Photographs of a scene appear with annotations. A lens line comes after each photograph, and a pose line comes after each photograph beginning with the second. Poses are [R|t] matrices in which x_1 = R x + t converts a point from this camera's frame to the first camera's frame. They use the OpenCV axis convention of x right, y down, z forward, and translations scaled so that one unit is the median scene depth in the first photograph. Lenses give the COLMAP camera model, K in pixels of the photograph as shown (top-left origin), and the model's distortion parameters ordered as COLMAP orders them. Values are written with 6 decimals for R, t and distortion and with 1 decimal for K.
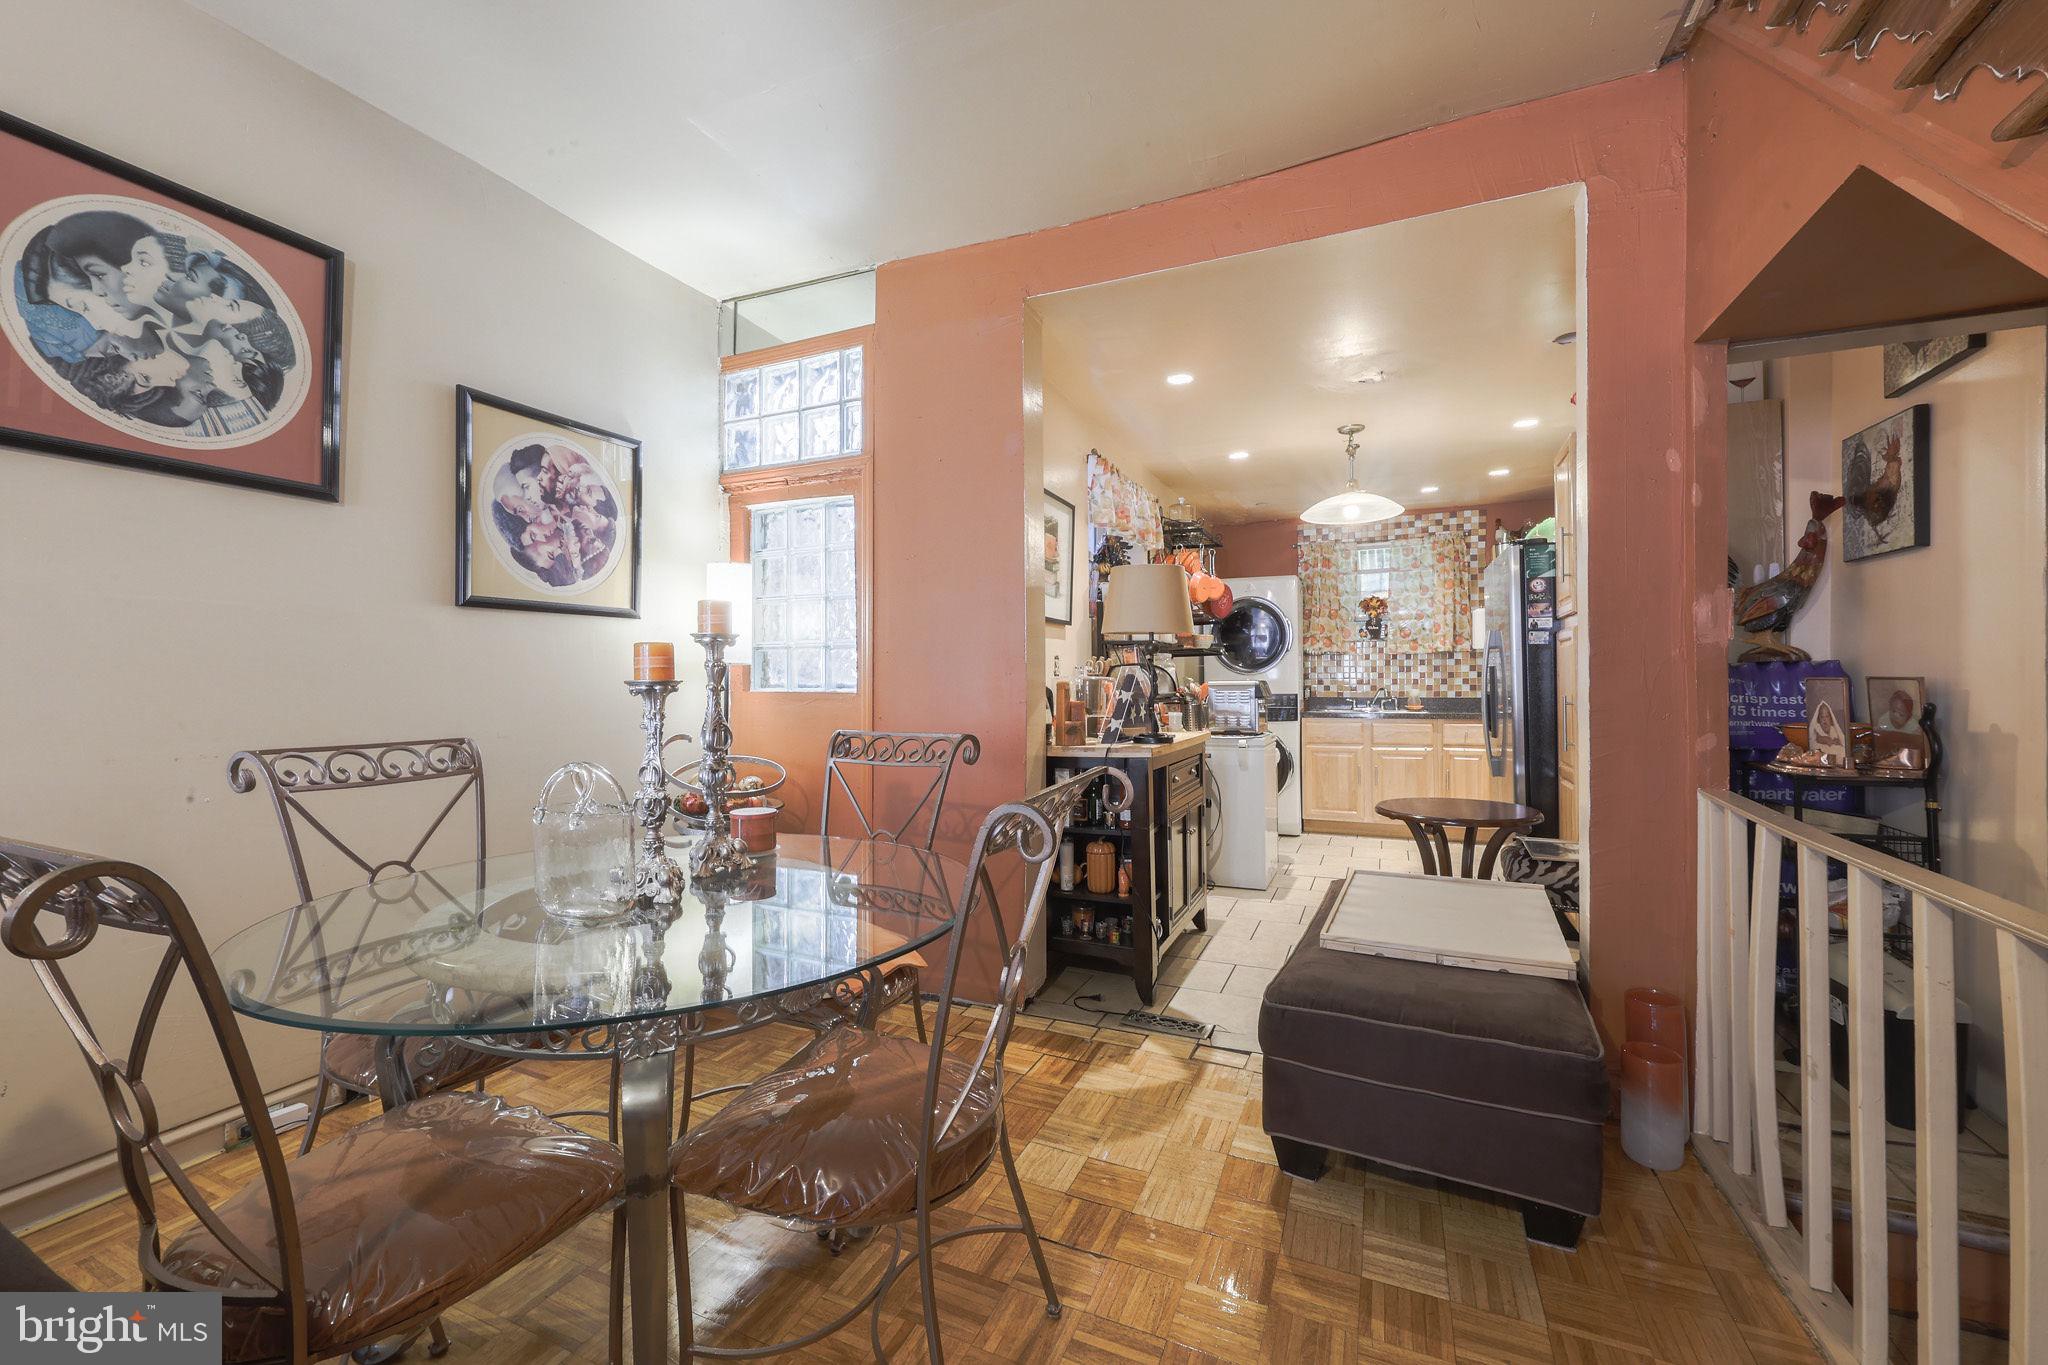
lens RADIAL K [[822.1, 0, 1015.1], [0, 822.1, 679.6], [0, 0, 1]] dist [-0.001528, 0.001086]
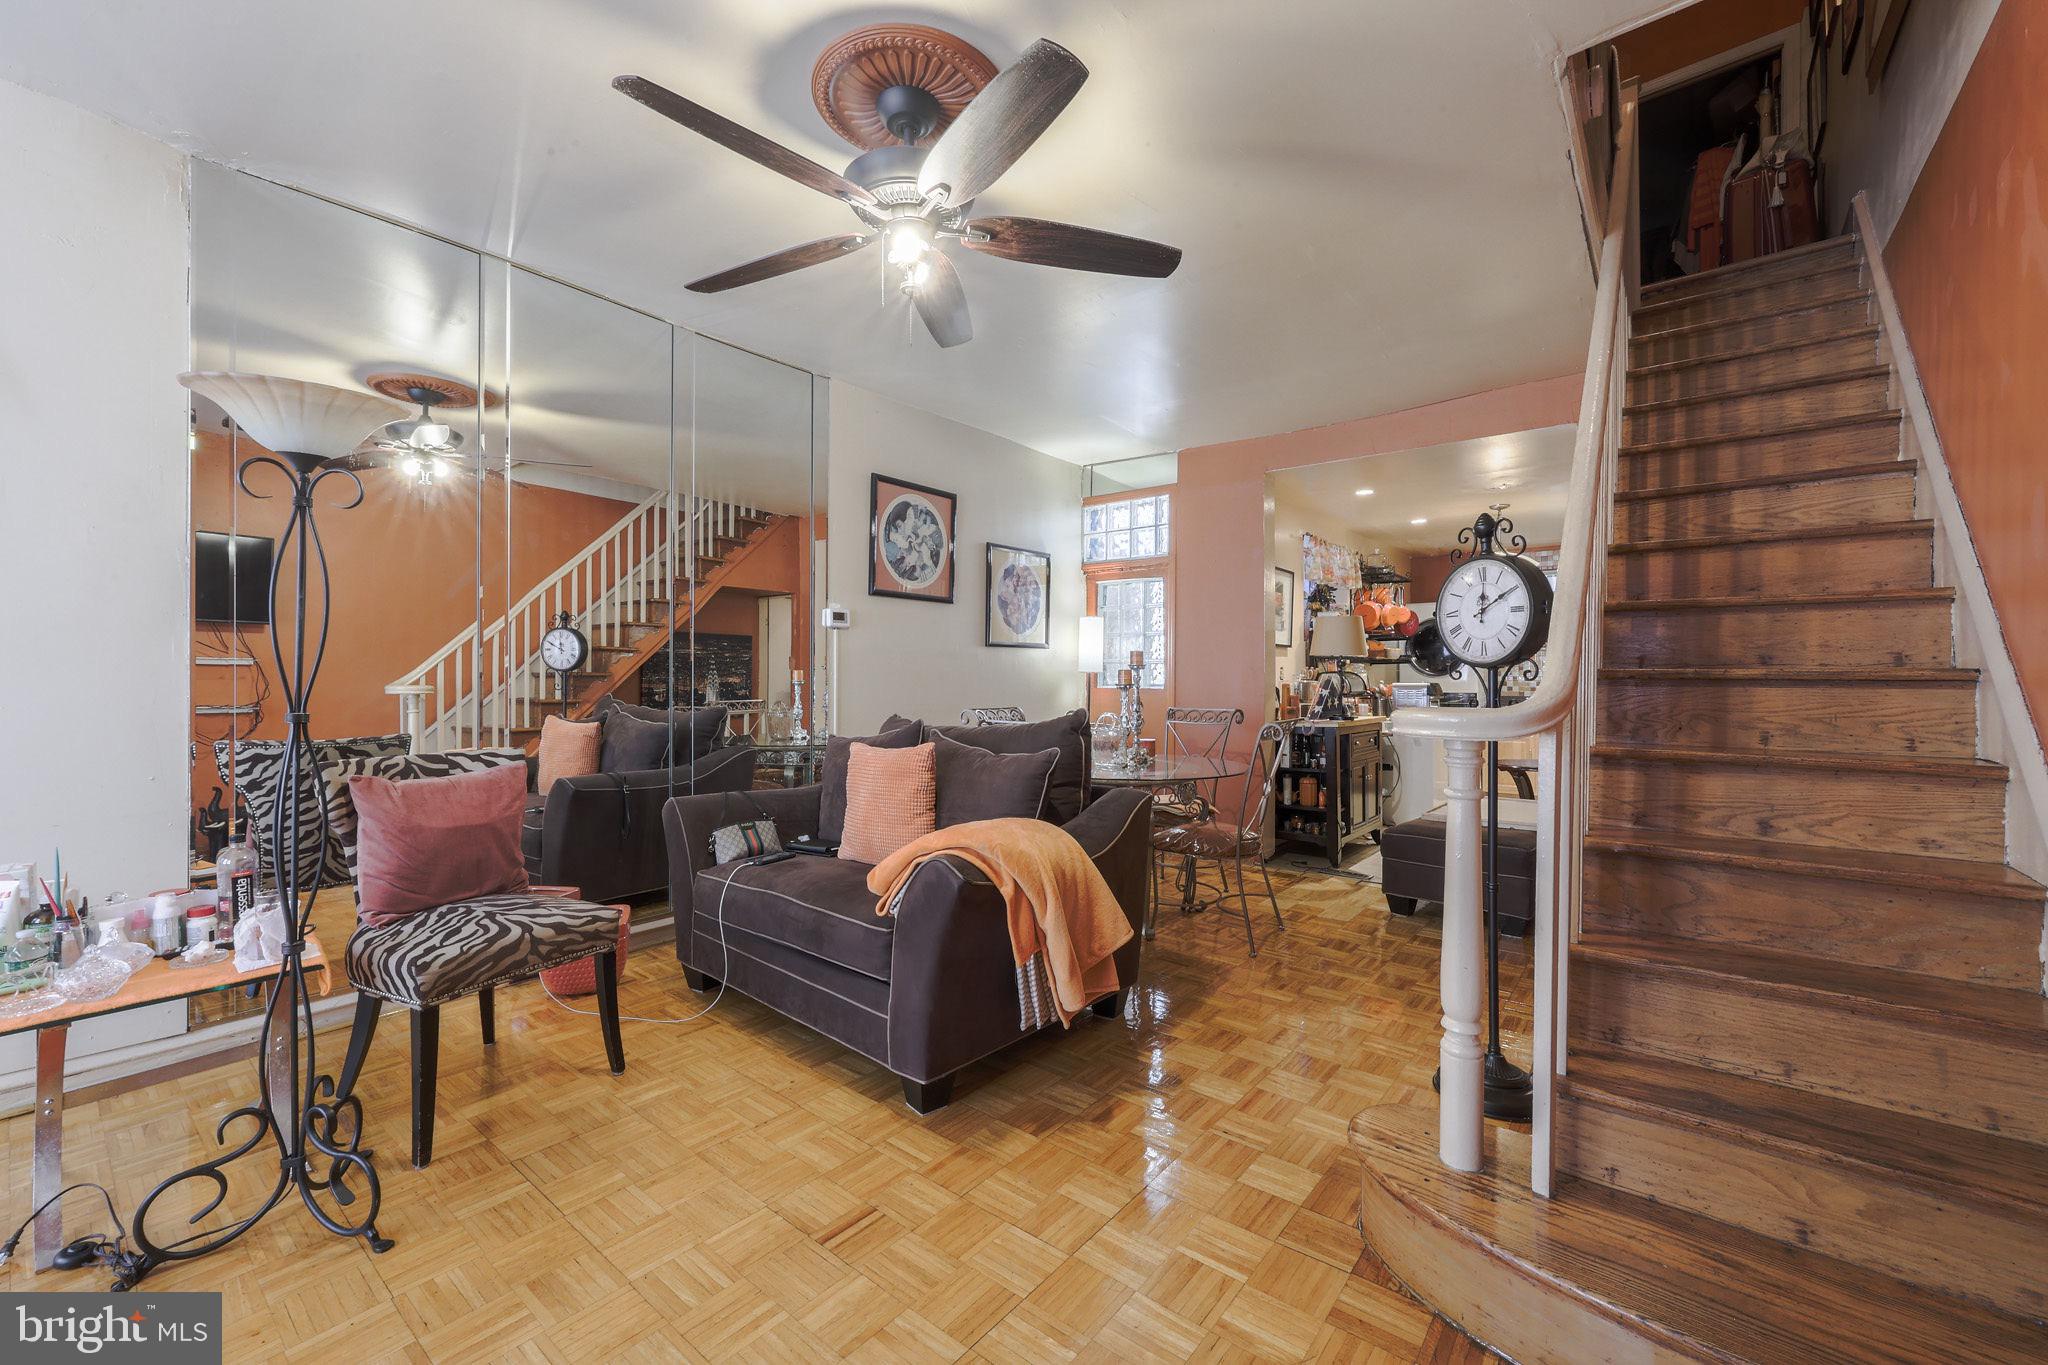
lens RADIAL K [[822.1, 0, 1021.8], [0, 822.1, 689.9], [0, 0, 1]] dist [-0.001528, 0.001086]
pose [[0.969045, 0.006492, -0.246799, -0.052518], [-0.002913, 0.999885, 0.014861, -0.008106], [0.246867, -0.013682, 0.968953, -0.799763]]
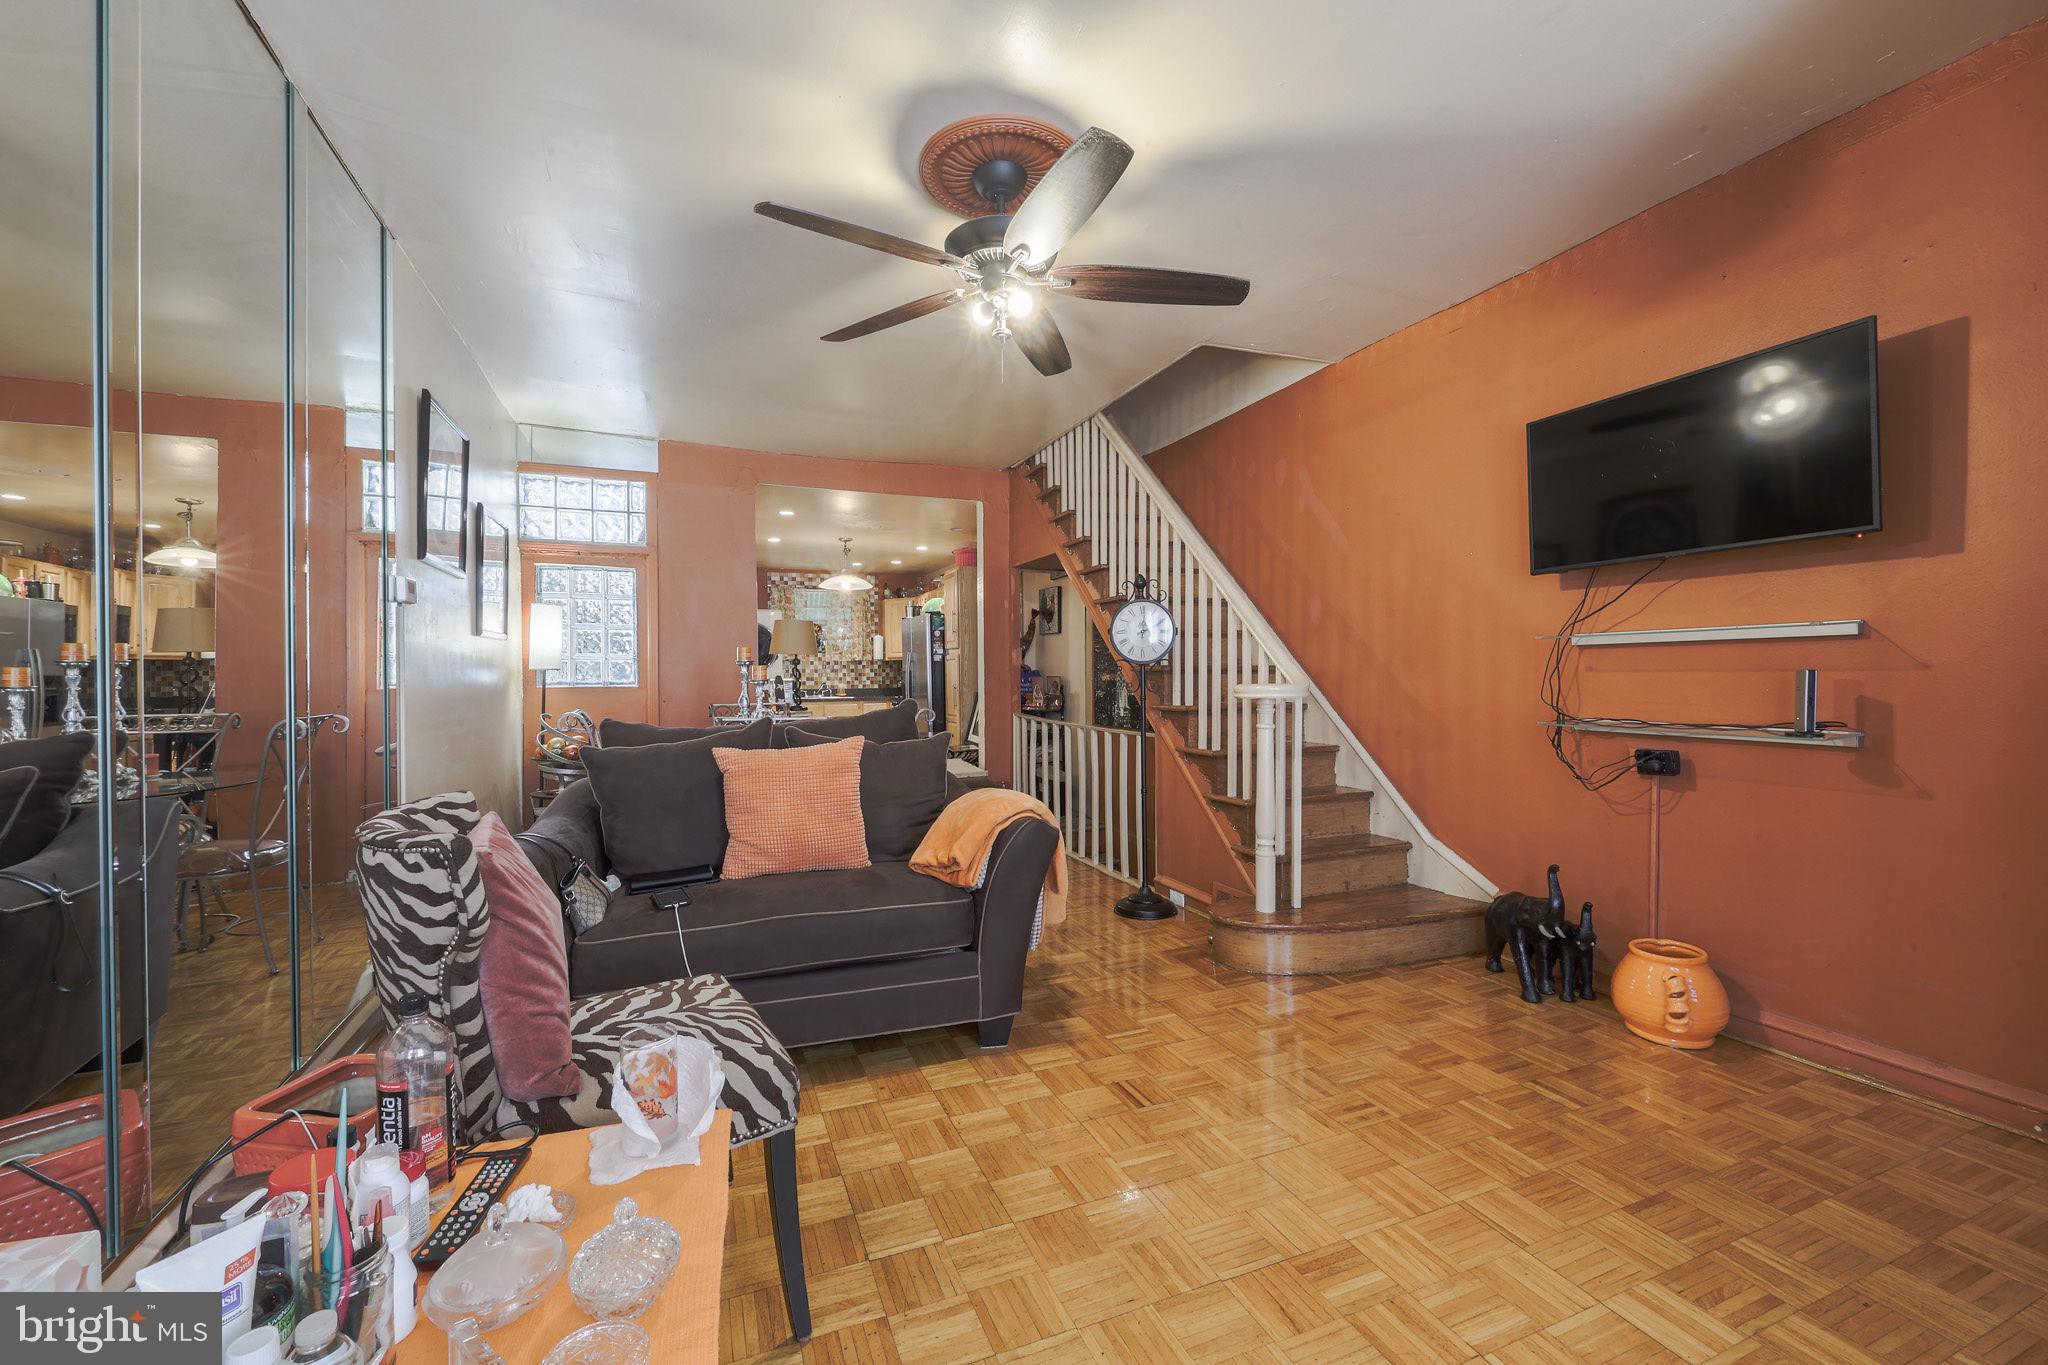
lens RADIAL K [[822.1, 0, 1026.5], [0, 822.1, 684.2], [0, 0, 1]] dist [-0.001528, 0.001086]
pose [[0.680653, -0.010847, 0.732526, -0.888914], [0.003850, 0.999930, 0.011229, -0.006710], [-0.732596, -0.004823, 0.680646, -0.720512]]
